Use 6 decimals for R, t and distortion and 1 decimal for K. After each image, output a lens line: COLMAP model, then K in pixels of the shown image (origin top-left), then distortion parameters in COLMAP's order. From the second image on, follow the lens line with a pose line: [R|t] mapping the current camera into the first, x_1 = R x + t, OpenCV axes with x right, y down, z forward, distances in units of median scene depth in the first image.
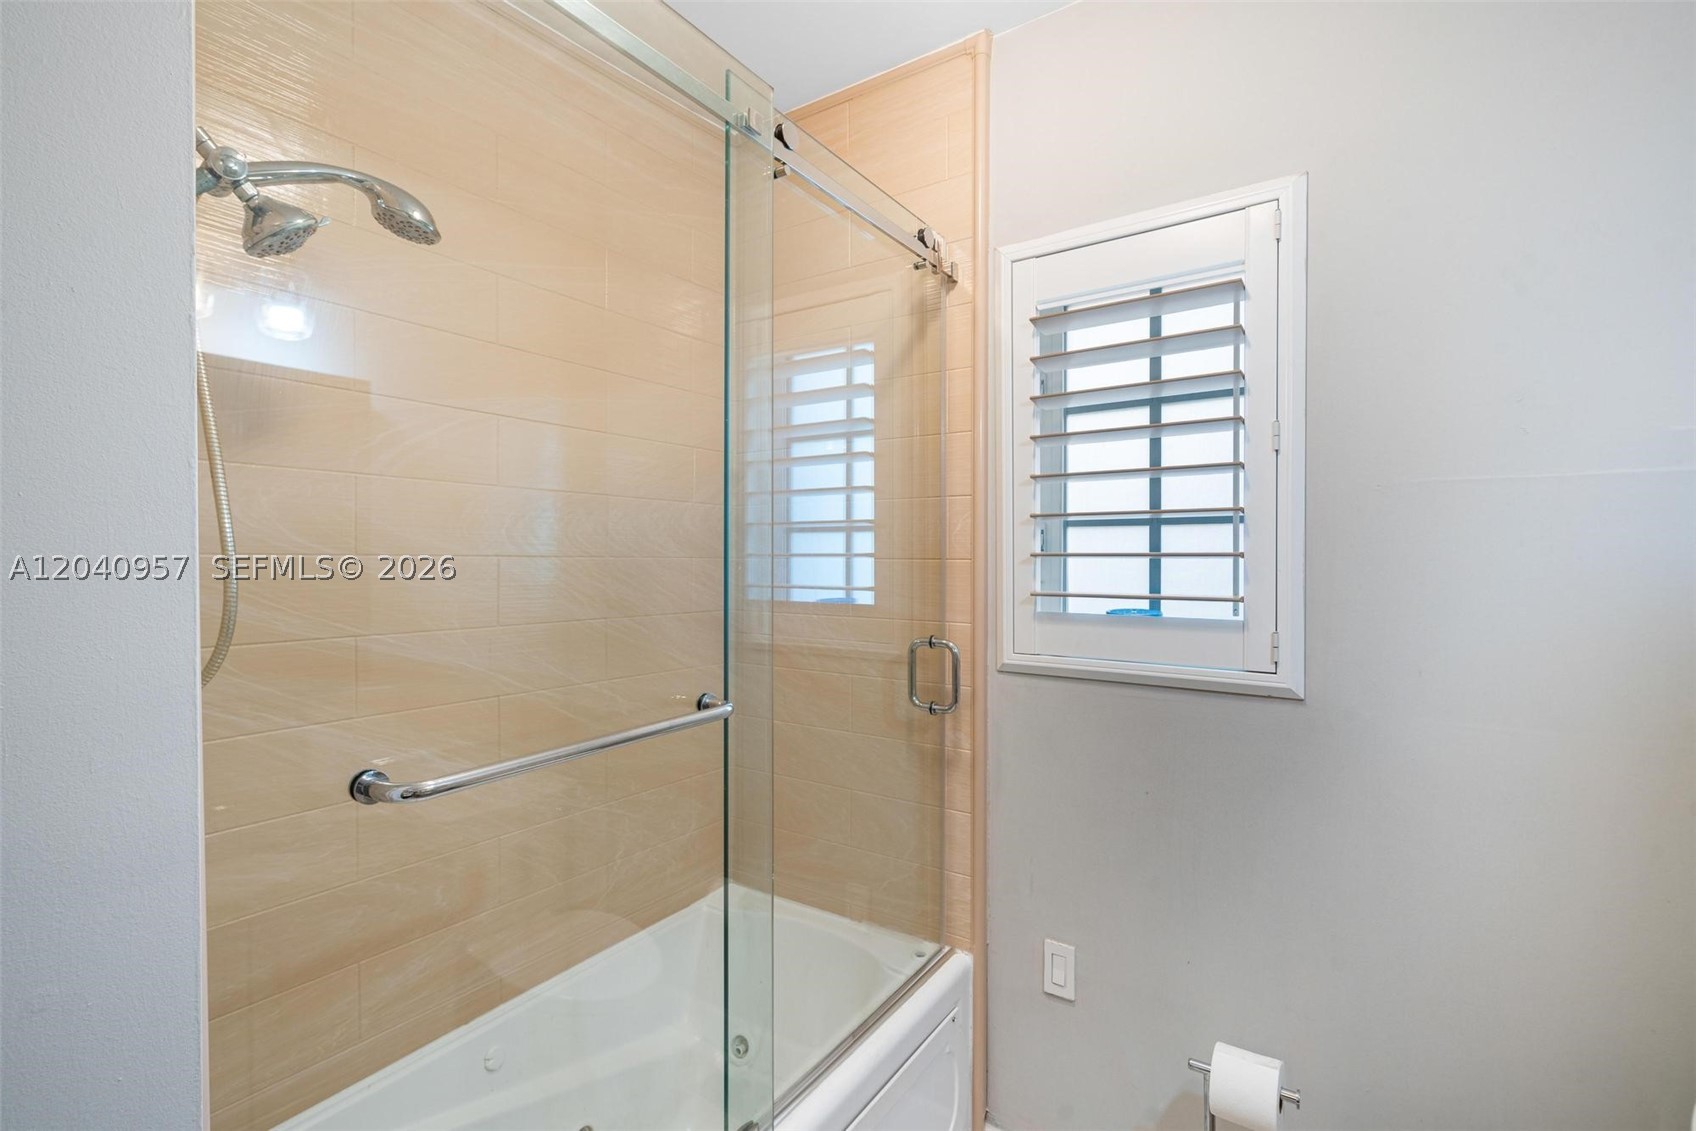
lens RADIAL K [[784.7, 0, 827.8], [0, 784.7, 564.6], [0, 0, 1]] dist [-0.002522, 0.002473]
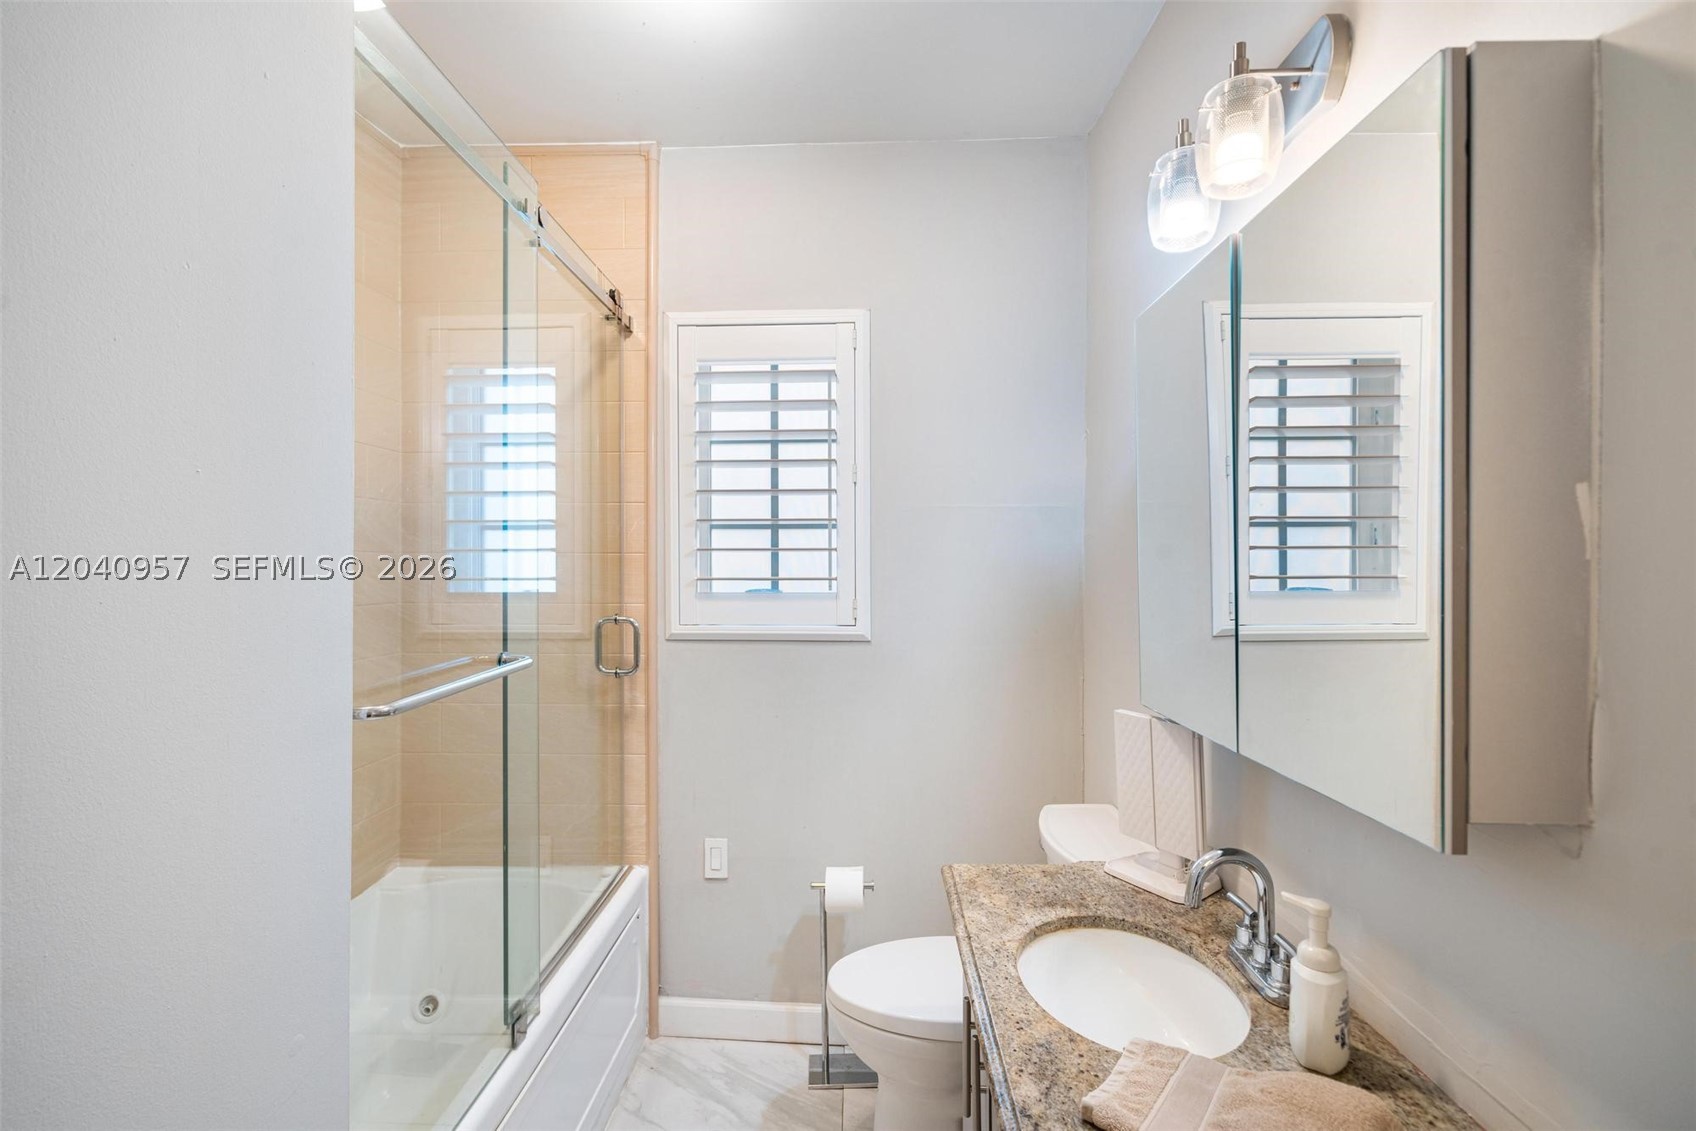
lens RADIAL K [[798.7, 0, 848.0], [0, 798.7, 565.5], [0, 0, 1]] dist [0.001587, 0.000426]
pose [[0.820757, -0.005288, 0.571254, -0.288050], [0.008253, 0.999963, -0.002600, 0.019637], [-0.571218, 0.006849, 0.820770, -0.247114]]
